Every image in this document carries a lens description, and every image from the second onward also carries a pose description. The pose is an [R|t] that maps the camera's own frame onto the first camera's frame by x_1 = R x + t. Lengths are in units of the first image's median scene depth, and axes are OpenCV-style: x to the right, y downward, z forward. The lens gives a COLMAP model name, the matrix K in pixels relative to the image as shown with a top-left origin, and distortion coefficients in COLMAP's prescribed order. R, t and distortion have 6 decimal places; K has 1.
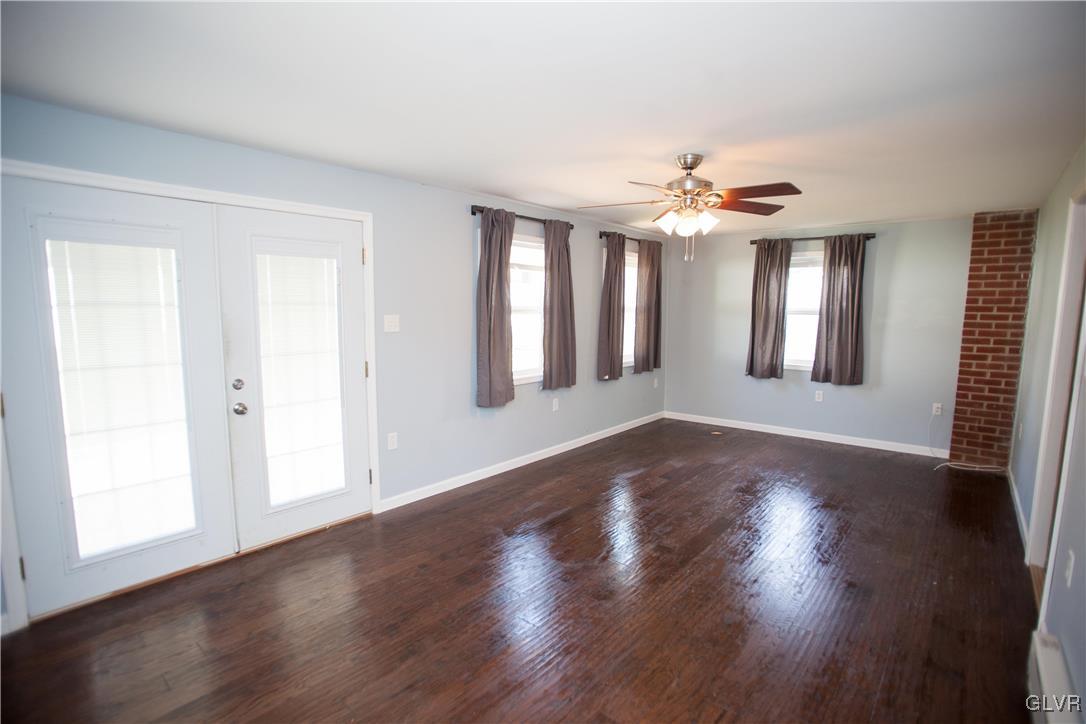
lens RADIAL K [[508.6, 0, 543.0], [0, 508.6, 362.0], [0, 0, 1]] dist [-0.072042, 0.000023]
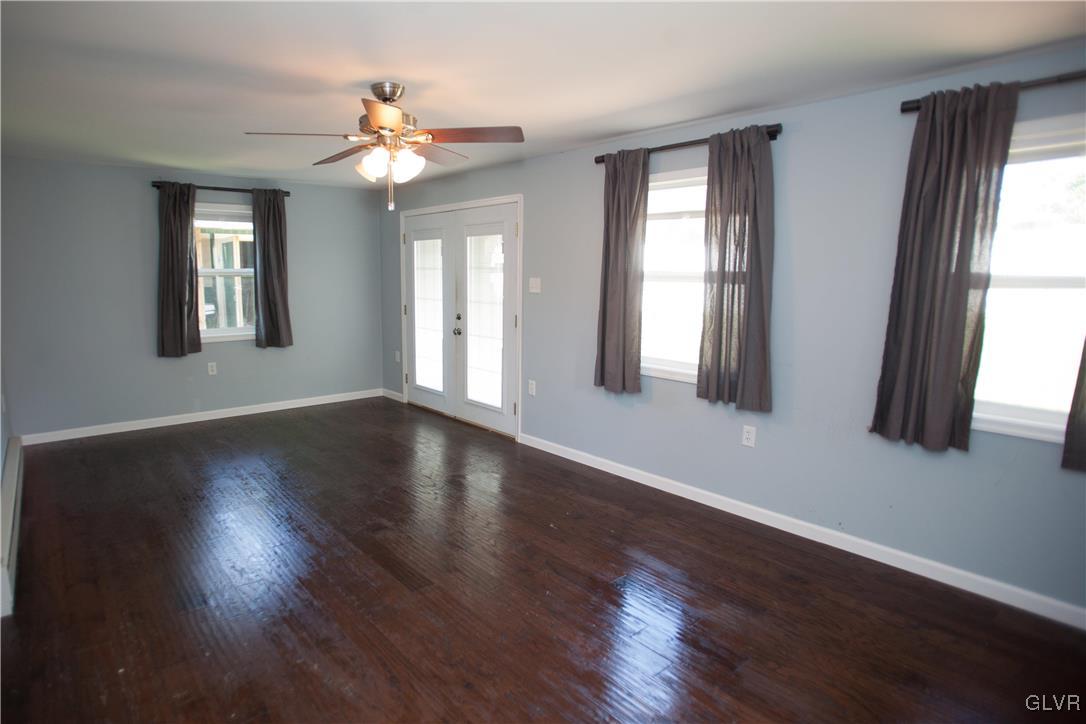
lens RADIAL K [[640.1, 0, 543.0], [0, 640.1, 362.0], [0, 0, 1]] dist [-0.067765, -0.000240]
pose [[-0.157599, 0.136108, -0.978078, 1.015026], [-0.111269, 0.981701, 0.154541, -0.117617], [0.981214, 0.133186, -0.139570, 1.105594]]
